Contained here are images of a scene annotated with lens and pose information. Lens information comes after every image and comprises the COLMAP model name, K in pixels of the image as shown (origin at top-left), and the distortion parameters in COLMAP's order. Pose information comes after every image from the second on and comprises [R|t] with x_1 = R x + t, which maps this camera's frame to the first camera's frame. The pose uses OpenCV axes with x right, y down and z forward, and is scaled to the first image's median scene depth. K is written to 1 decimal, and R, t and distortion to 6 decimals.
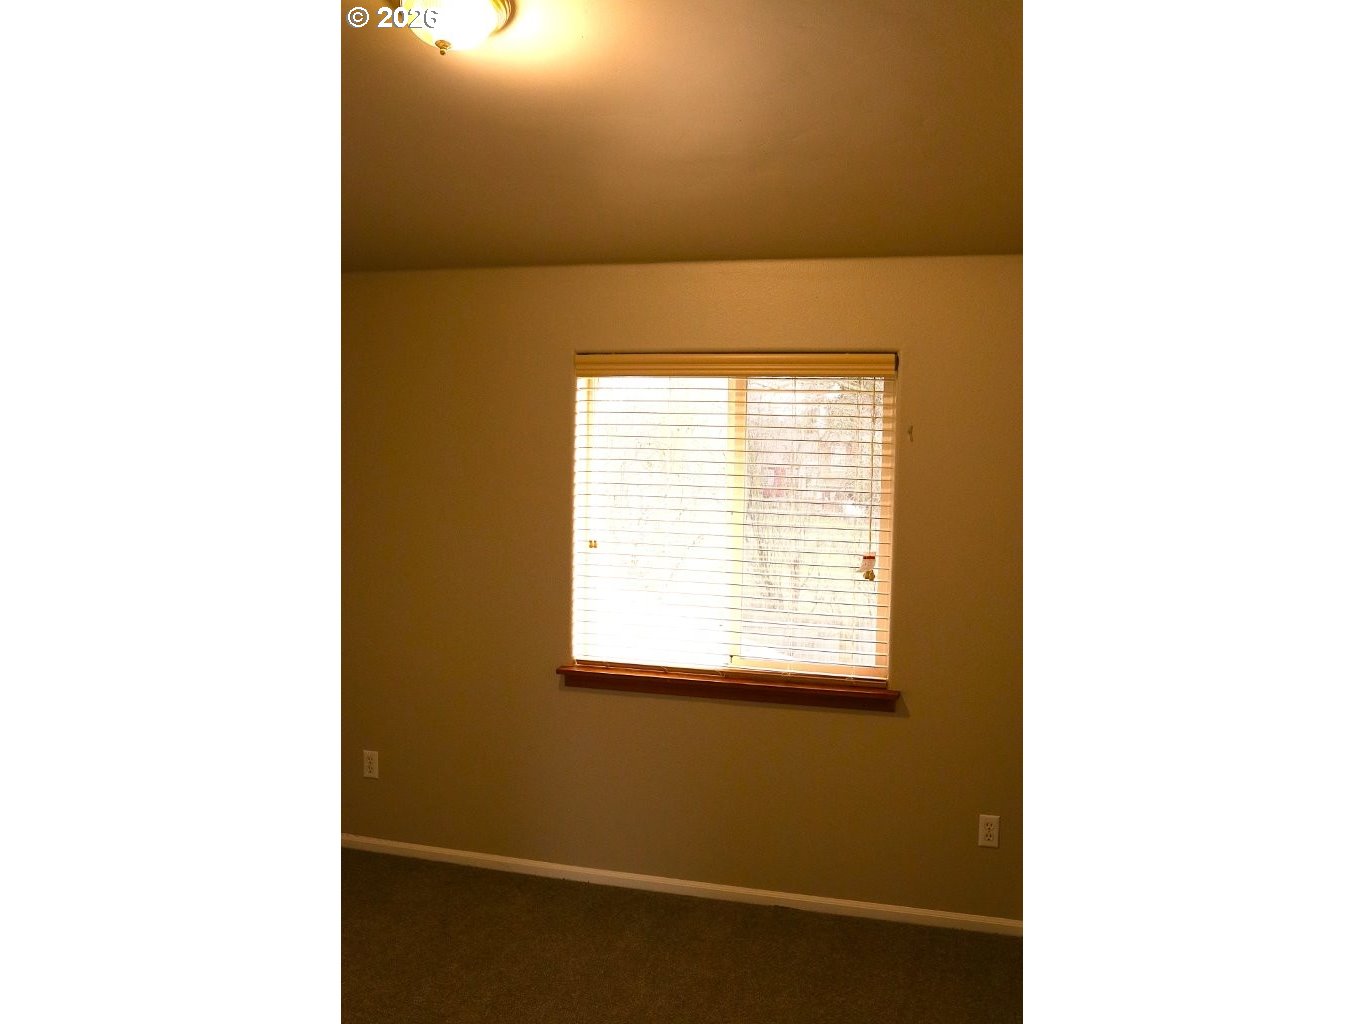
lens RADIAL K [[1176.6, 0, 765.2], [0, 1176.6, 514.1], [0, 0, 1]] dist [-0.093981, 0.001741]
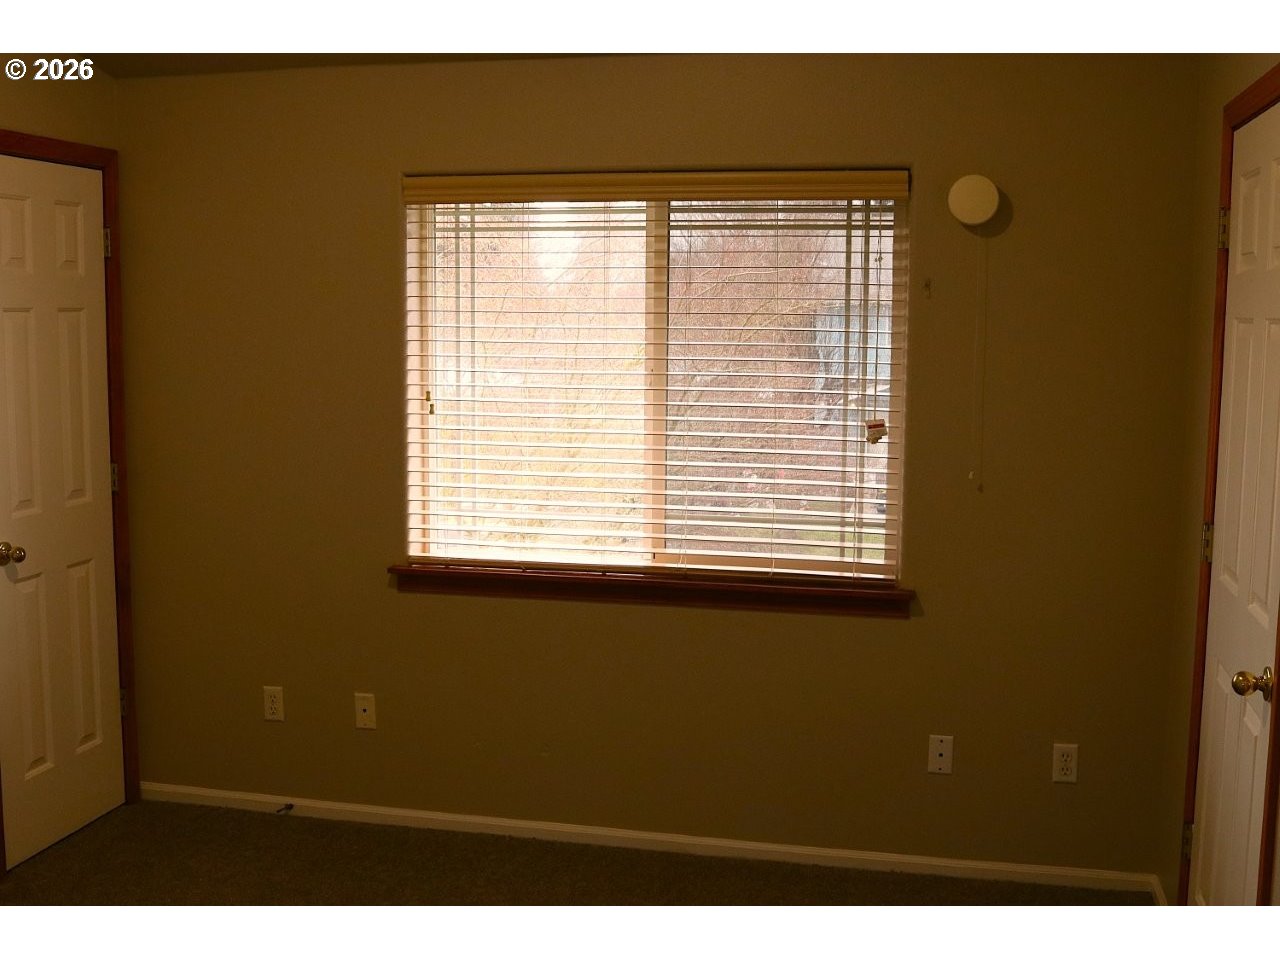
lens RADIAL K [[1422.8, 0, 633.1], [0, 1422.8, 472.4], [0, 0, 1]] dist [-0.082720, 0.014438]
pose [[0.998436, -0.017098, 0.053237, -0.141966], [0.013341, 0.997448, 0.070145, -0.002589], [-0.054300, -0.069325, 0.996115, 0.047602]]
